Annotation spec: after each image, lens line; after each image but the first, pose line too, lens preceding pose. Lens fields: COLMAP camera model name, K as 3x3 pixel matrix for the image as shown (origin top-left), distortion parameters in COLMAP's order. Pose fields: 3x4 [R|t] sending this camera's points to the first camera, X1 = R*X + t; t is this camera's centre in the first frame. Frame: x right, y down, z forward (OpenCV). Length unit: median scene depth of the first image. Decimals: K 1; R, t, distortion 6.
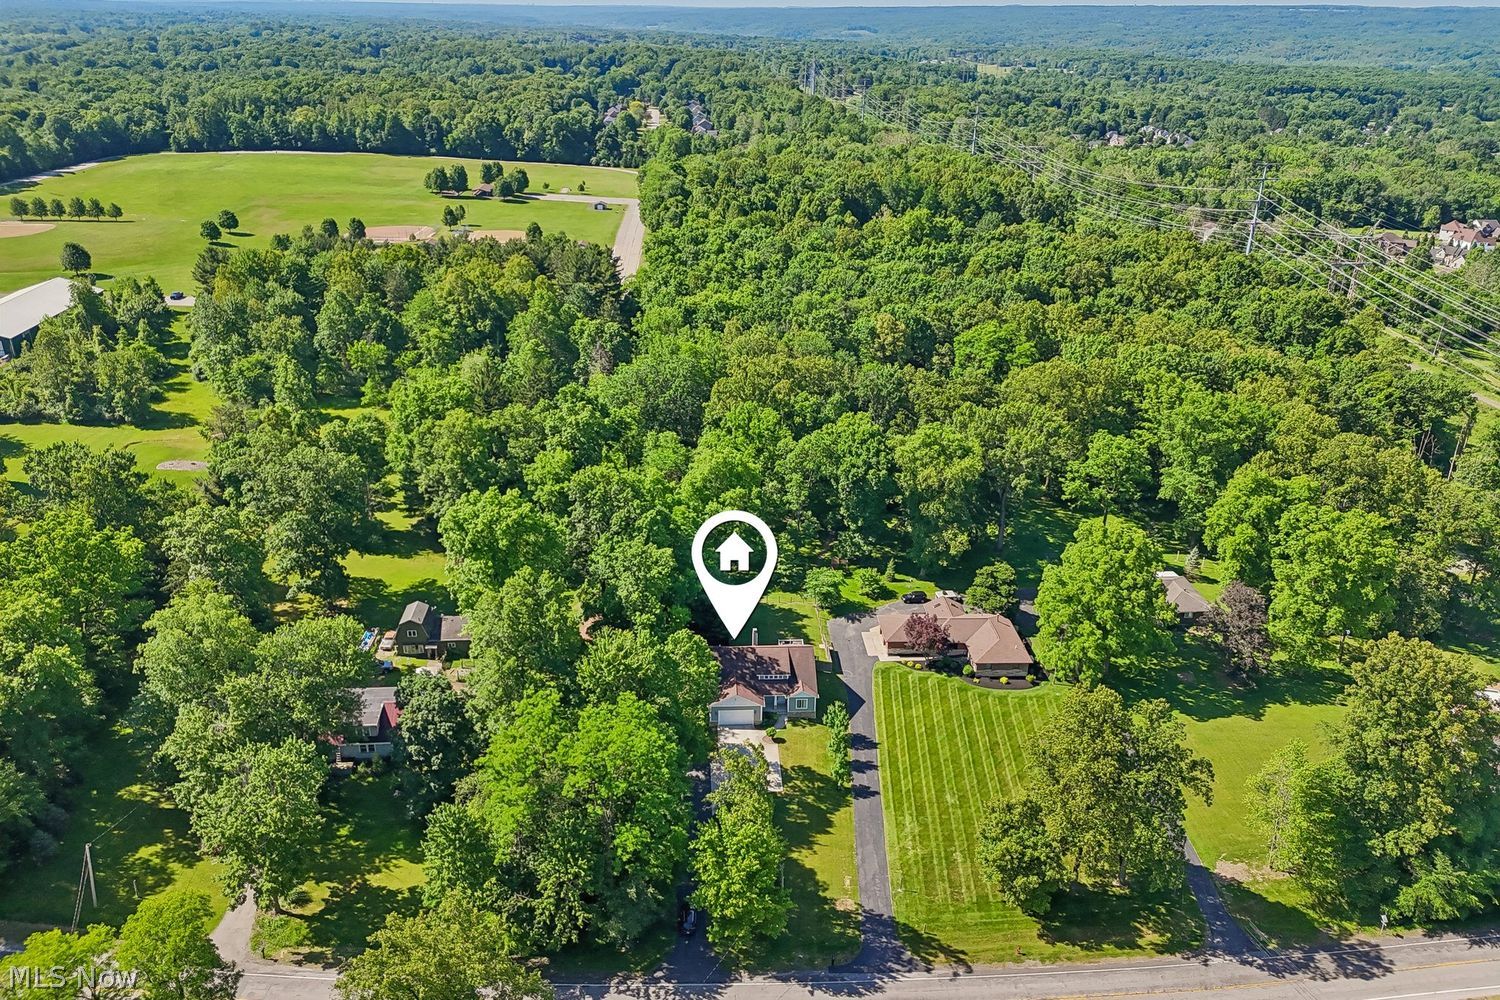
lens RADIAL K [[1052.0, 0, 719.3], [0, 1052.0, 585.2], [0, 0, 1]] dist [0.040861, -0.046792]
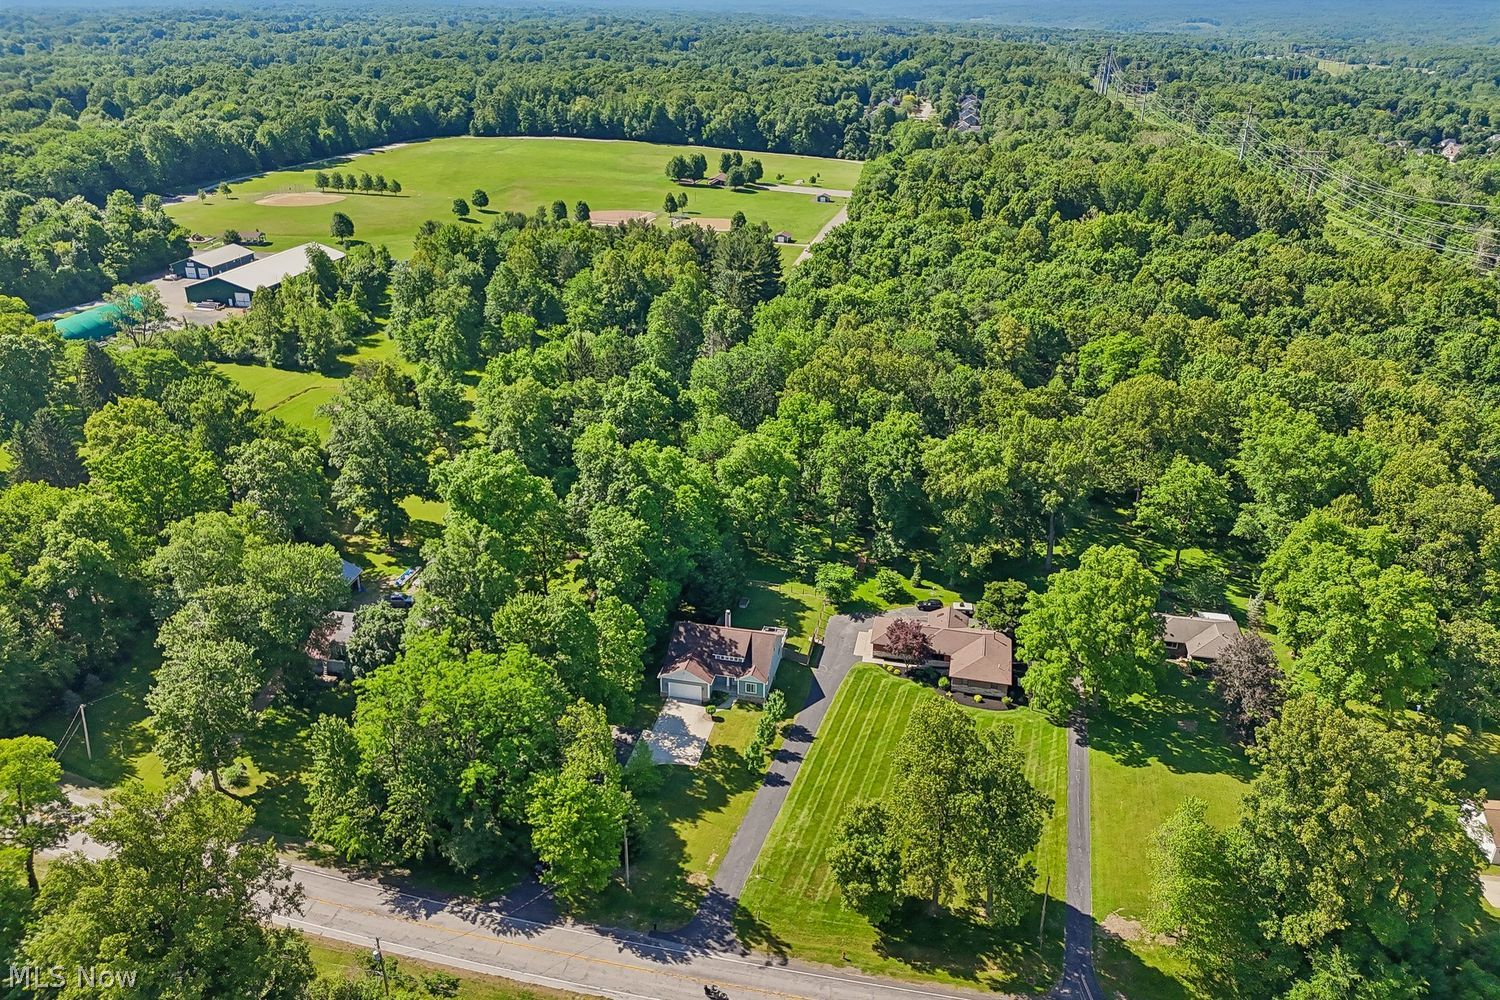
lens RADIAL K [[1052.0, 0, 717.8], [0, 1052.0, 577.2], [0, 0, 1]] dist [0.040861, -0.046792]
pose [[0.962896, 0.124383, -0.239500, 0.230496], [-0.124638, 0.992102, 0.014142, -0.003247], [0.239367, 0.016233, 0.970793, 0.003696]]
